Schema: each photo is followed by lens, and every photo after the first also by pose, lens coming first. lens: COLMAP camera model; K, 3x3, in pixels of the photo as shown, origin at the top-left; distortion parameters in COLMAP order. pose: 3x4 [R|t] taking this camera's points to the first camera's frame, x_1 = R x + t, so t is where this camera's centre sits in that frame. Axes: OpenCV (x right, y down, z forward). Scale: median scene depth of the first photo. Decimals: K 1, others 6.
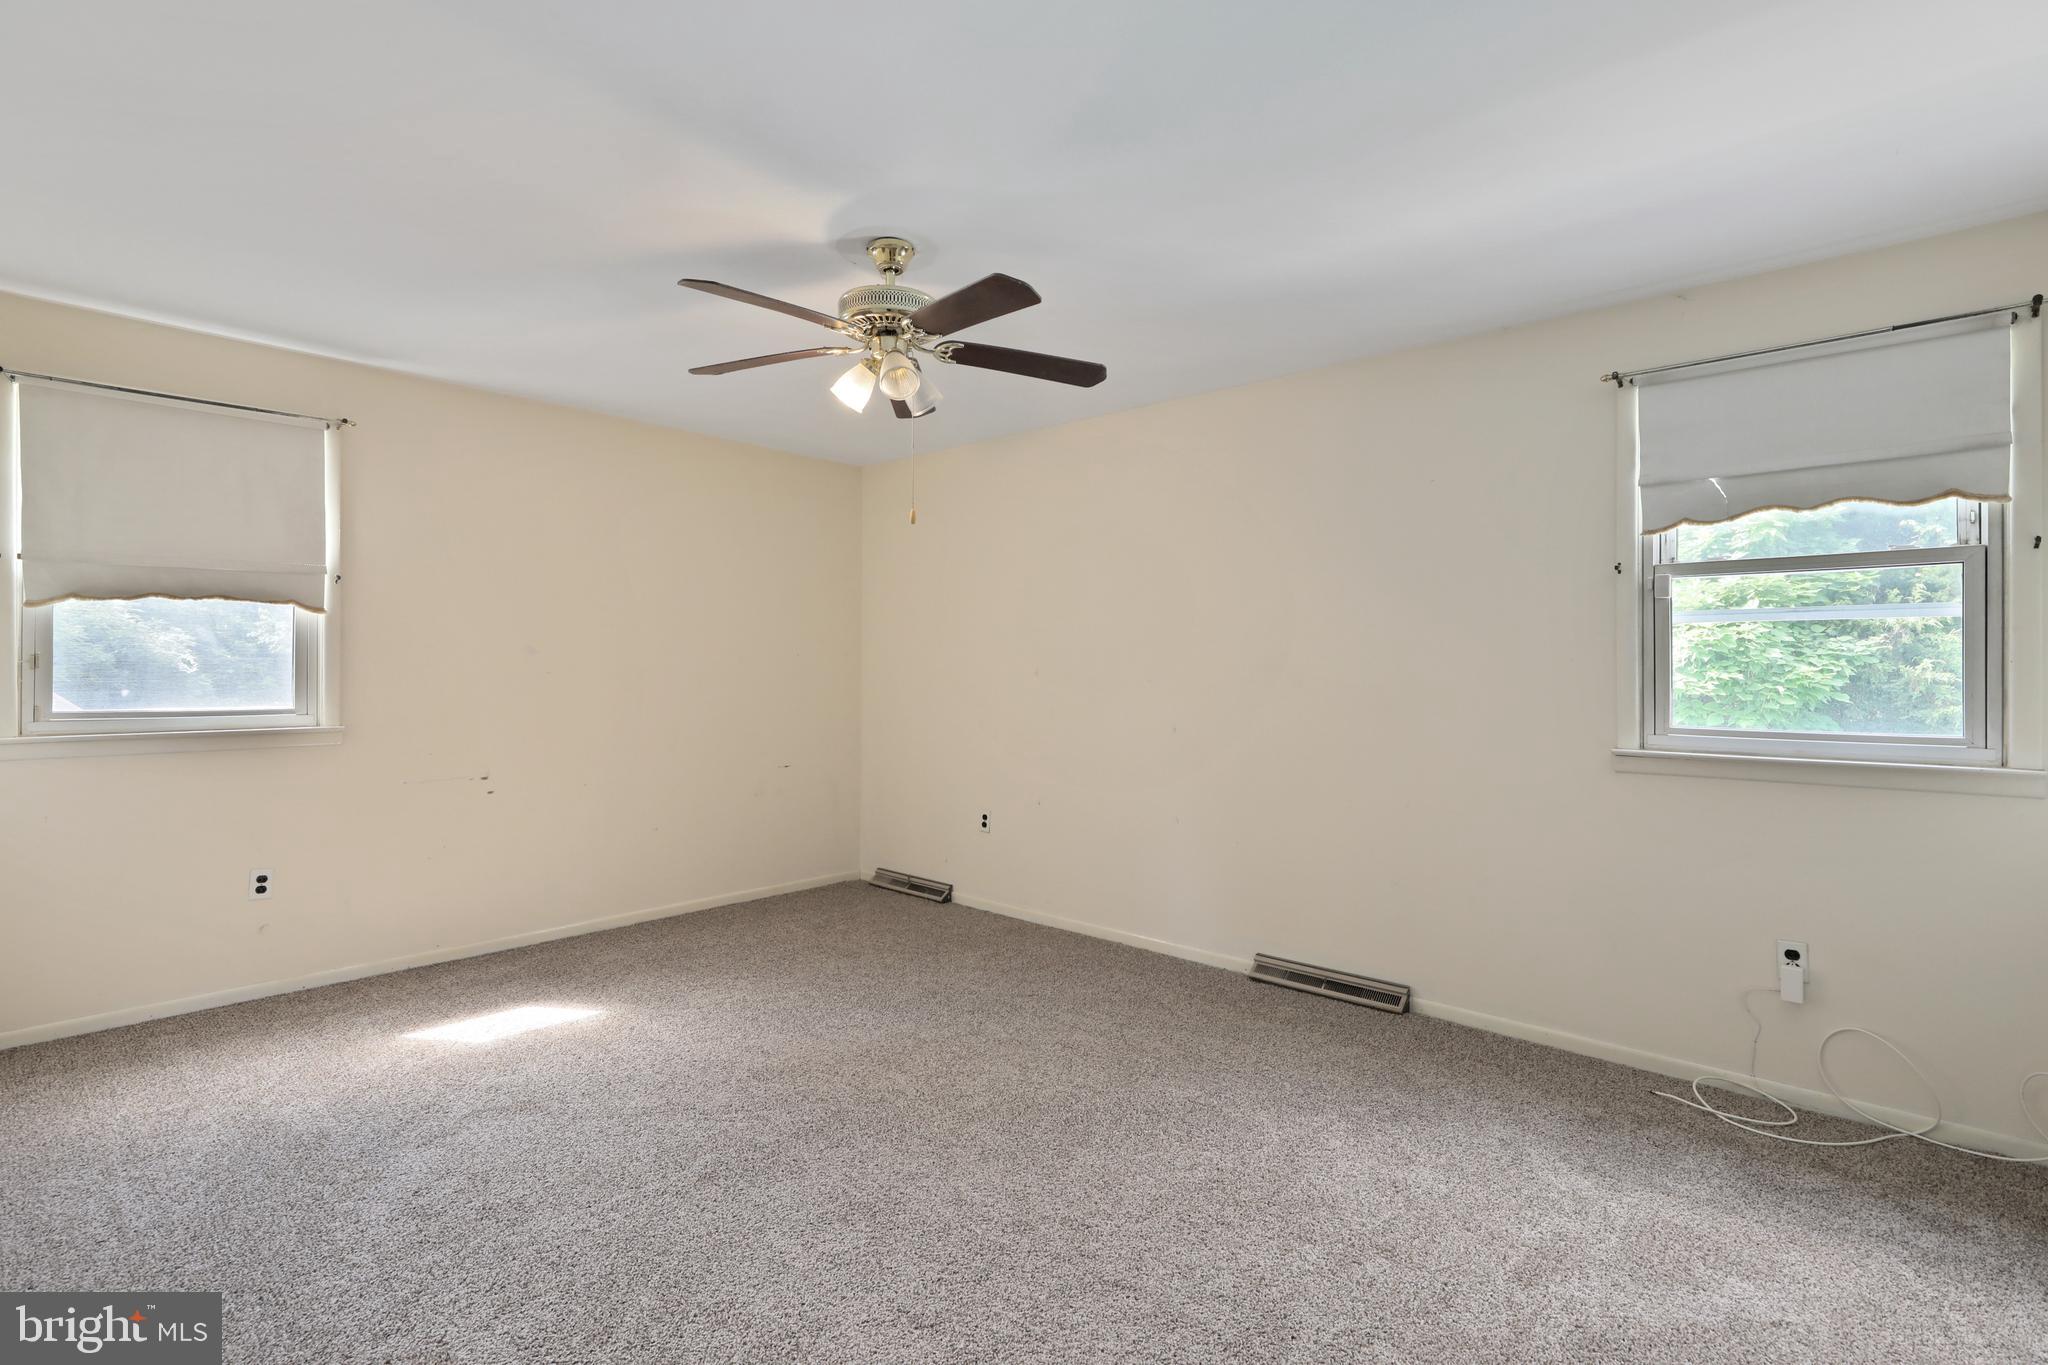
lens RADIAL K [[941.9, 0, 1009.5], [0, 941.9, 679.0], [0, 0, 1]] dist [0.000004, 0.000785]
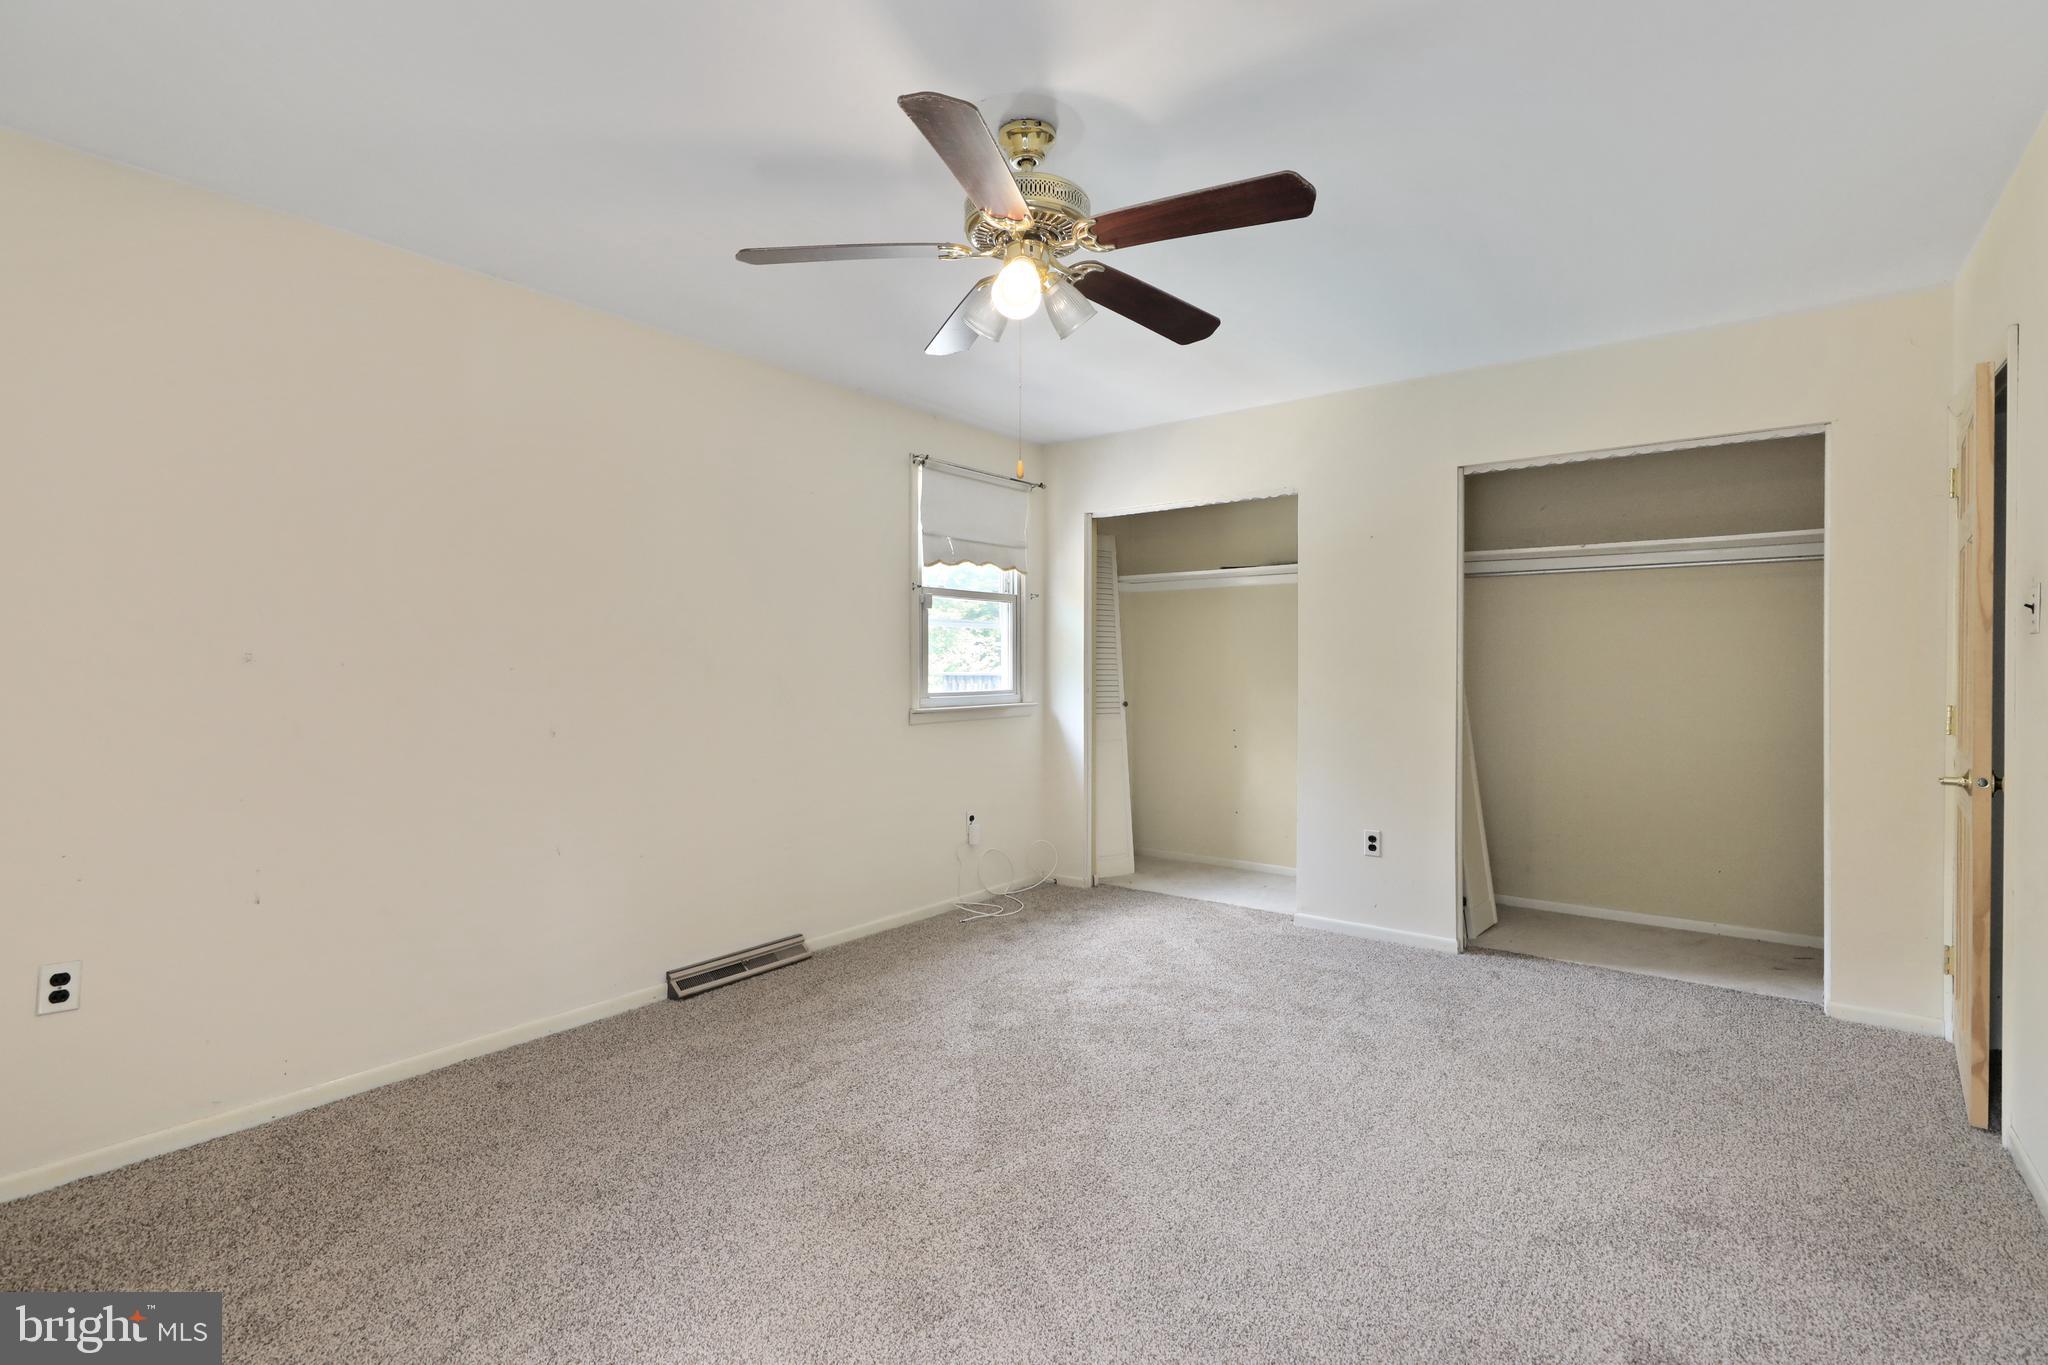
lens RADIAL K [[941.9, 0, 1021.0], [0, 941.9, 679.2], [0, 0, 1]] dist [0.000004, 0.000785]
pose [[-0.077063, -0.023959, 0.996738, -0.875899], [0.007994, 0.999664, 0.024648, -0.008136], [-0.996994, 0.009867, -0.076846, 0.990229]]
